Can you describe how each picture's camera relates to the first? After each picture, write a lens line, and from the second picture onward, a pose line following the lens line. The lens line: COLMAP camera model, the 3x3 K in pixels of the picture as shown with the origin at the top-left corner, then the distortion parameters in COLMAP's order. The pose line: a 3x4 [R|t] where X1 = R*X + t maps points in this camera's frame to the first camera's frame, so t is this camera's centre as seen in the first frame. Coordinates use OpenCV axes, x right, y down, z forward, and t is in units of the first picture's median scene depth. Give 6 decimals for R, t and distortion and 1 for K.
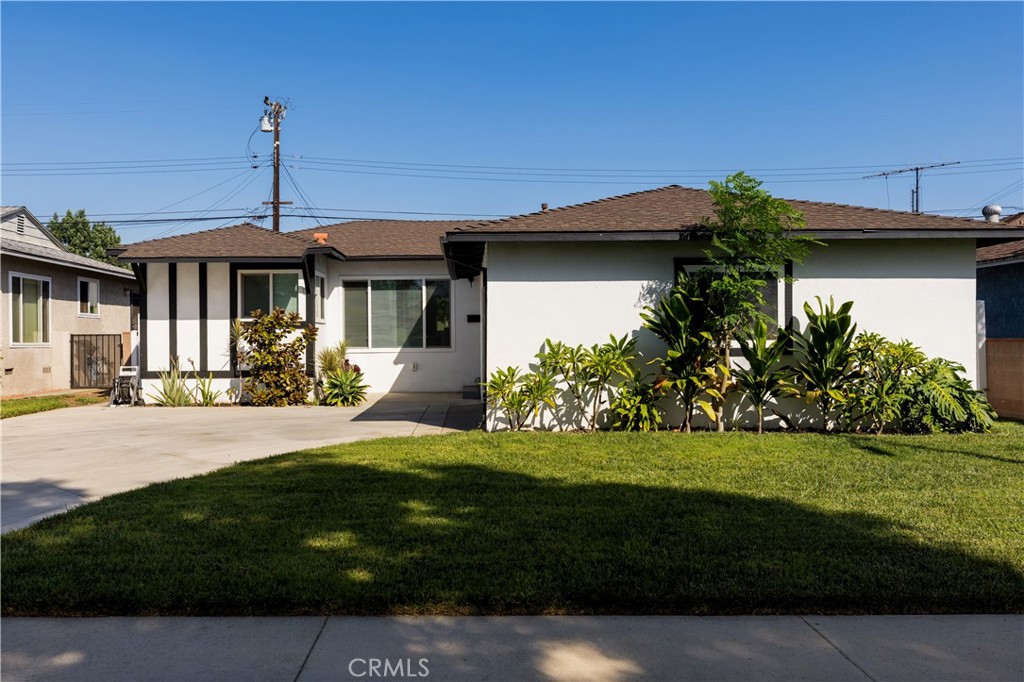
lens RADIAL K [[860.7, 0, 512.0], [0, 860.7, 341.0], [0, 0, 1]] dist [-0.001321, -0.001896]
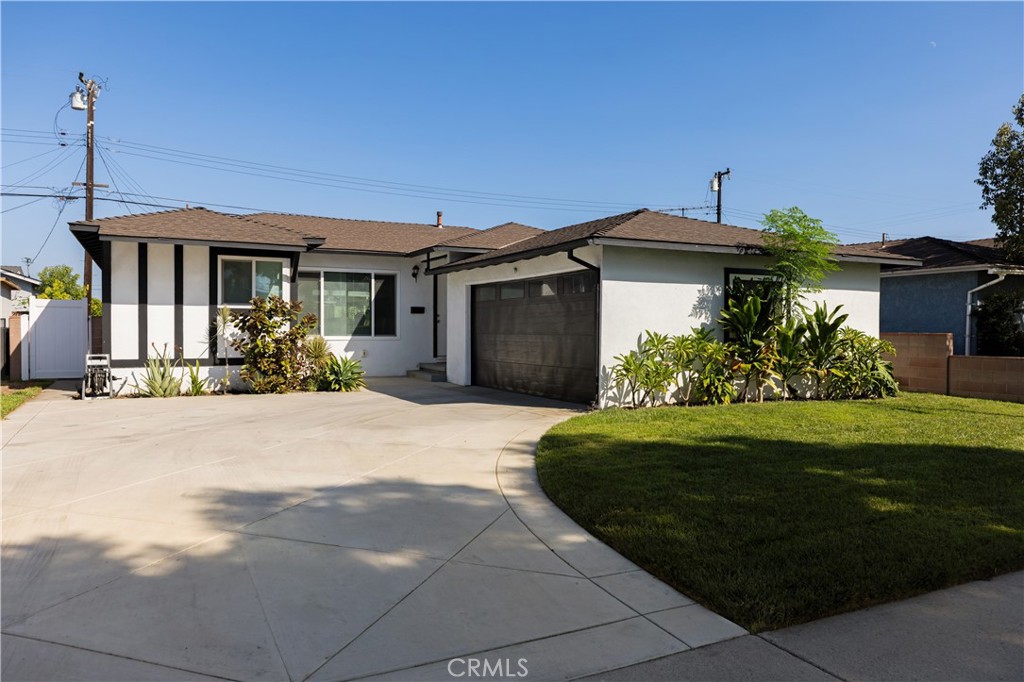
lens RADIAL K [[709.1, 0, 512.0], [0, 709.1, 341.0], [0, 0, 1]] dist [0.004516, 0.002656]
pose [[0.895186, 0.003506, 0.445679, -0.379002], [-0.009967, 0.999876, 0.012152, 0.001672], [-0.445581, -0.015320, 0.895110, 0.129255]]
